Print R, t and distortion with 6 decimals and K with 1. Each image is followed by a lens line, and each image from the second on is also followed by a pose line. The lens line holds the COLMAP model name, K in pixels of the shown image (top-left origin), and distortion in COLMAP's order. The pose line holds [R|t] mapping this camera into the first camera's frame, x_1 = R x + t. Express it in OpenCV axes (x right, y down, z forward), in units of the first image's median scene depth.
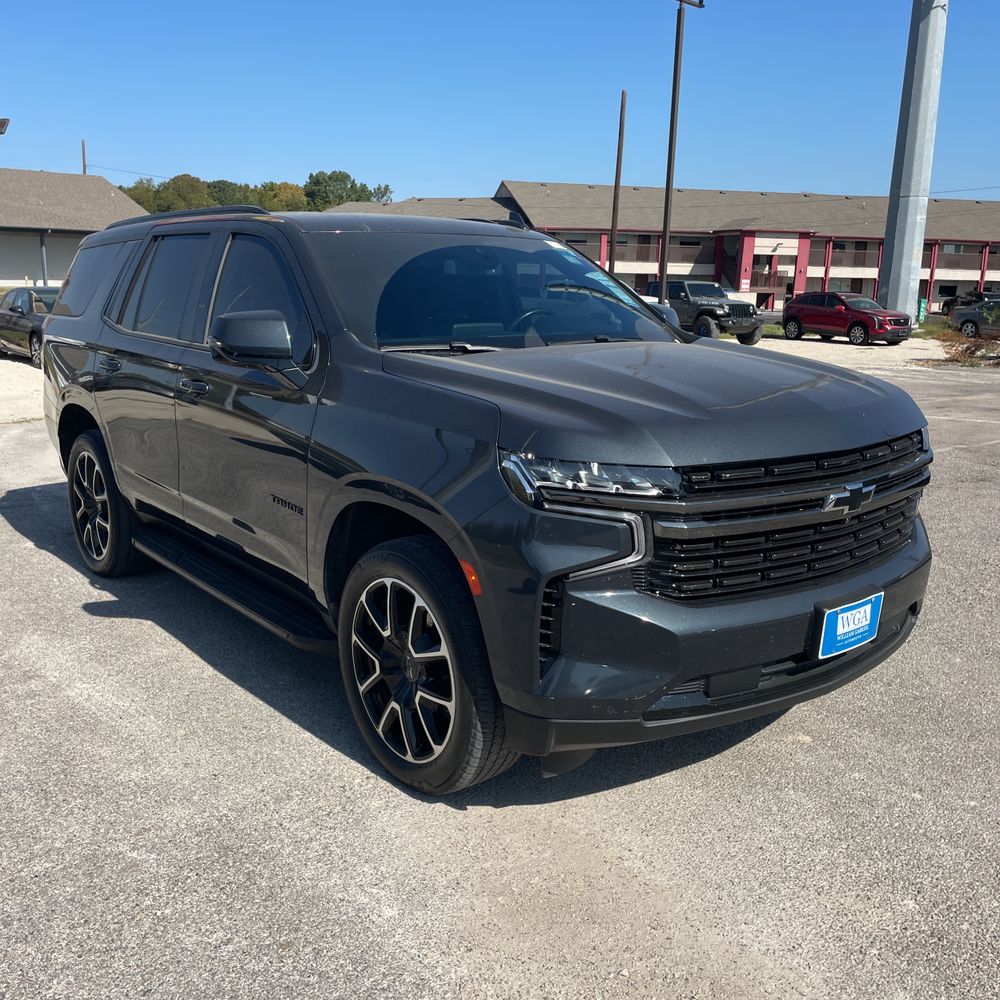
lens RADIAL K [[1008.5, 0, 511.6], [0, 1008.5, 504.4], [0, 0, 1]] dist [0.085077, -0.126757]
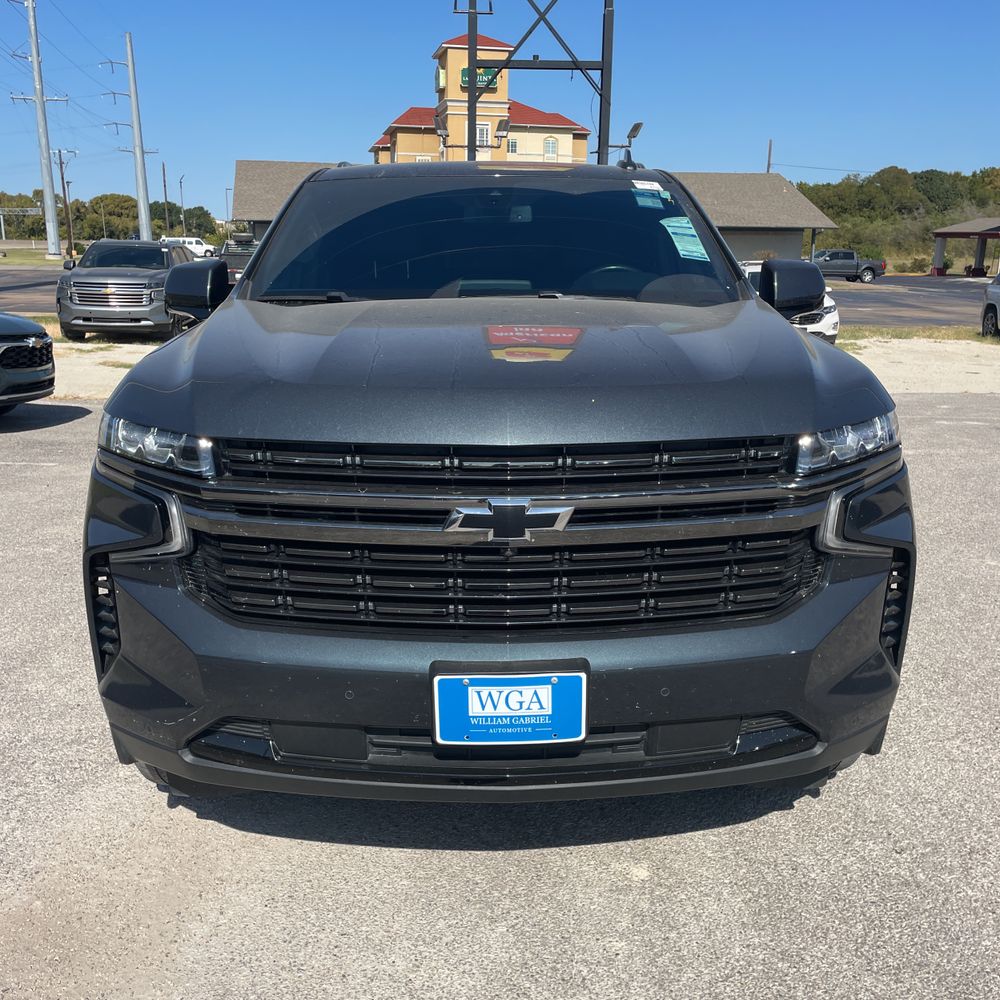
lens RADIAL K [[1008.5, 0, 511.6], [0, 1008.5, 504.4], [0, 0, 1]] dist [0.085077, -0.126757]
pose [[0.792376, 0.129875, -0.596048, 0.664392], [-0.127911, 0.990726, 0.045830, -0.042253], [0.596472, 0.039926, 0.801640, 0.428062]]
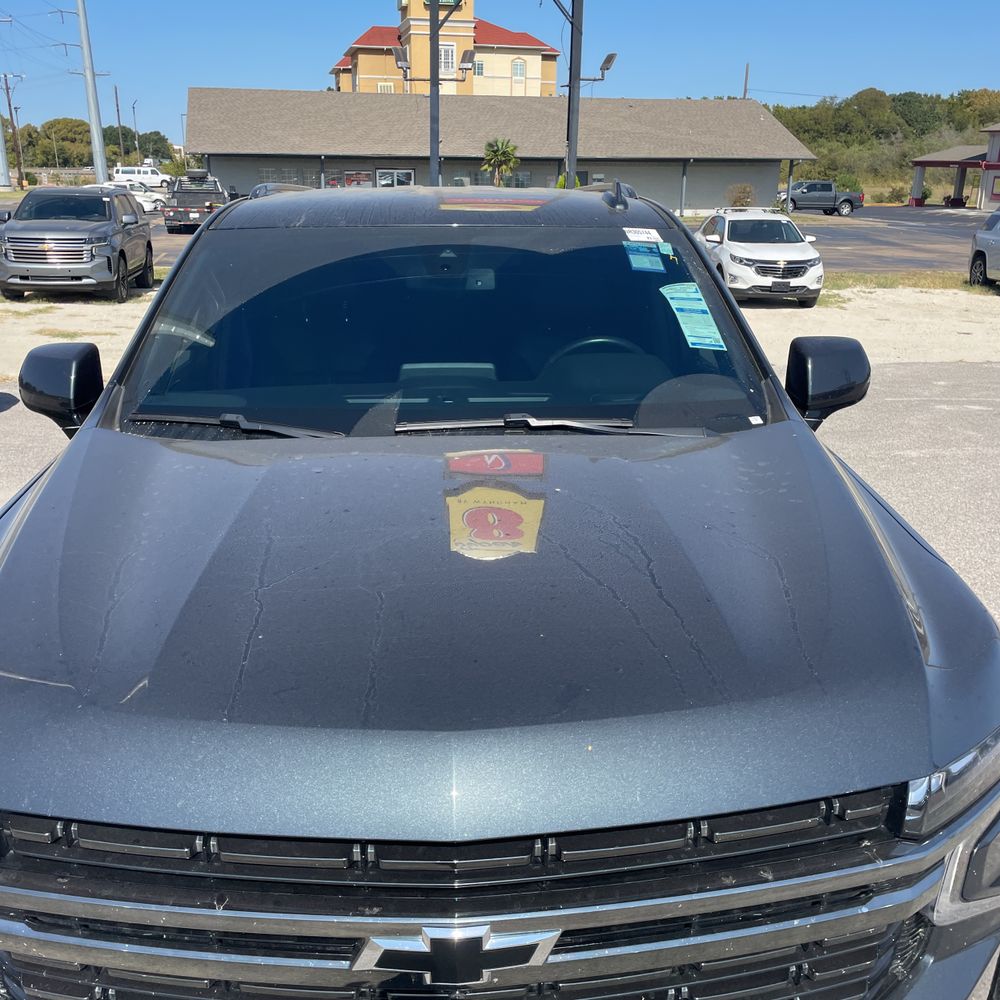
lens RADIAL K [[1006.7, 0, 499.5], [0, 1006.7, 516.7], [0, 0, 1]] dist [0.081101, -0.112761]
pose [[0.803525, 0.168927, -0.570798, 0.506904], [-0.120309, 0.985186, 0.122203, -0.213850], [0.582986, -0.029521, 0.811946, 0.616648]]
